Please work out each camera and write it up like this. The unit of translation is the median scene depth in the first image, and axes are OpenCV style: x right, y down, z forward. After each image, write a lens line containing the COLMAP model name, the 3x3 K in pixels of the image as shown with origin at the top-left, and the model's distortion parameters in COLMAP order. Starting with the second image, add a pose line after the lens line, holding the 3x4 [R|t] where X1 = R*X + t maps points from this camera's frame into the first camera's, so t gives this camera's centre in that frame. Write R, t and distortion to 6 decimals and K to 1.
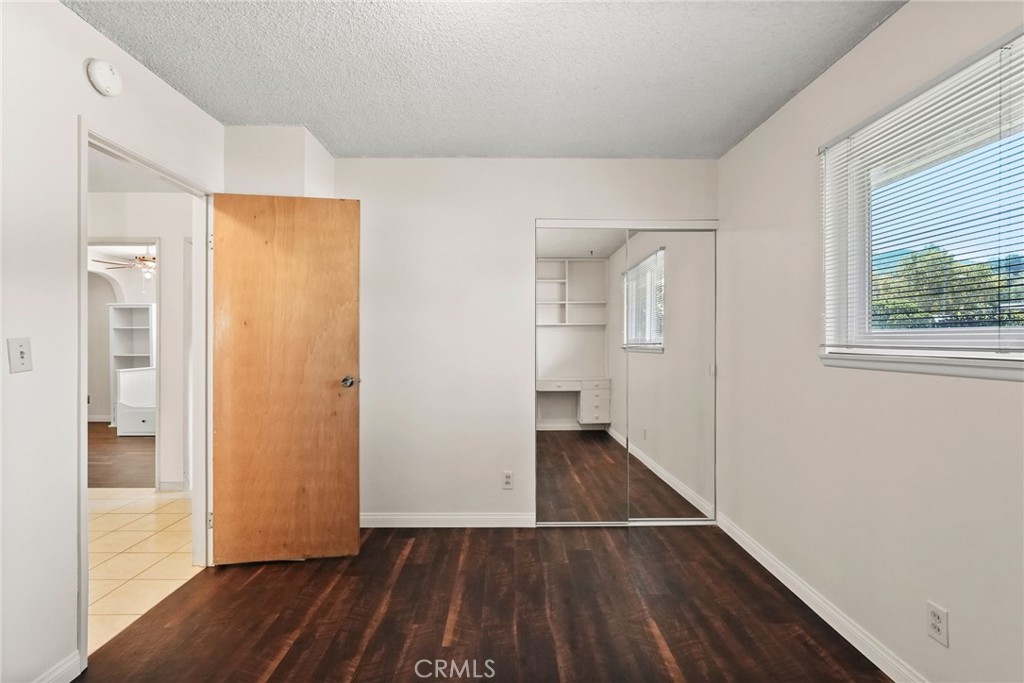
lens RADIAL K [[465.6, 0, 514.9], [0, 465.6, 344.1], [0, 0, 1]] dist [-0.002849, 0.000416]
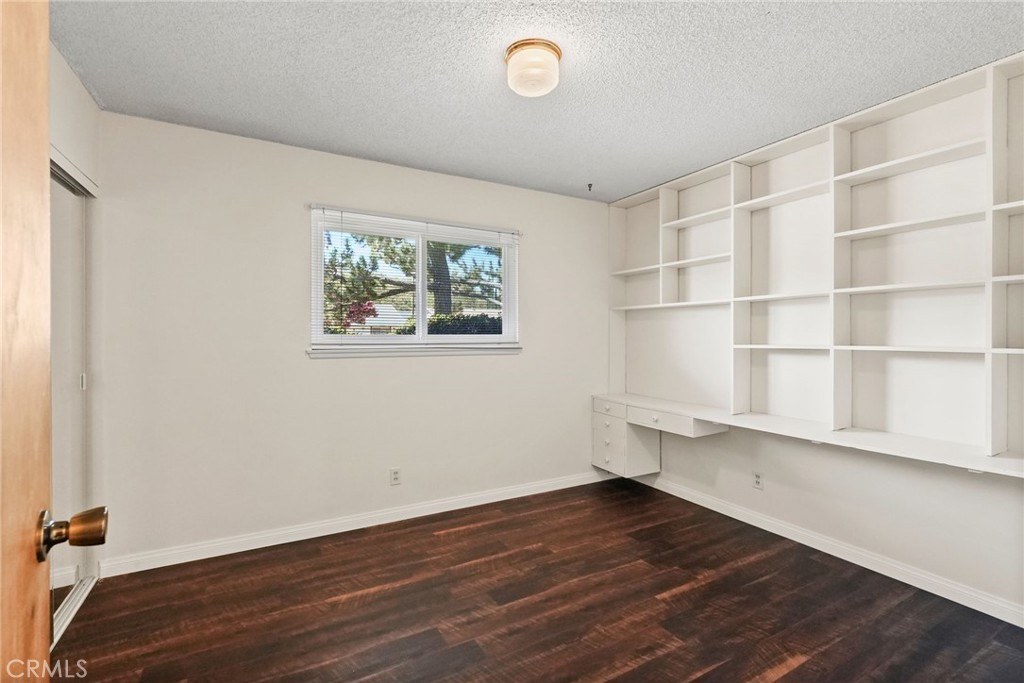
lens RADIAL K [[465.6, 0, 514.0], [0, 465.6, 336.3], [0, 0, 1]] dist [-0.002849, 0.000416]
pose [[-0.489302, -0.005429, 0.872098, -0.864189], [0.002790, 0.999966, 0.007790, -0.030496], [-0.872110, 0.006245, -0.489270, 1.150491]]
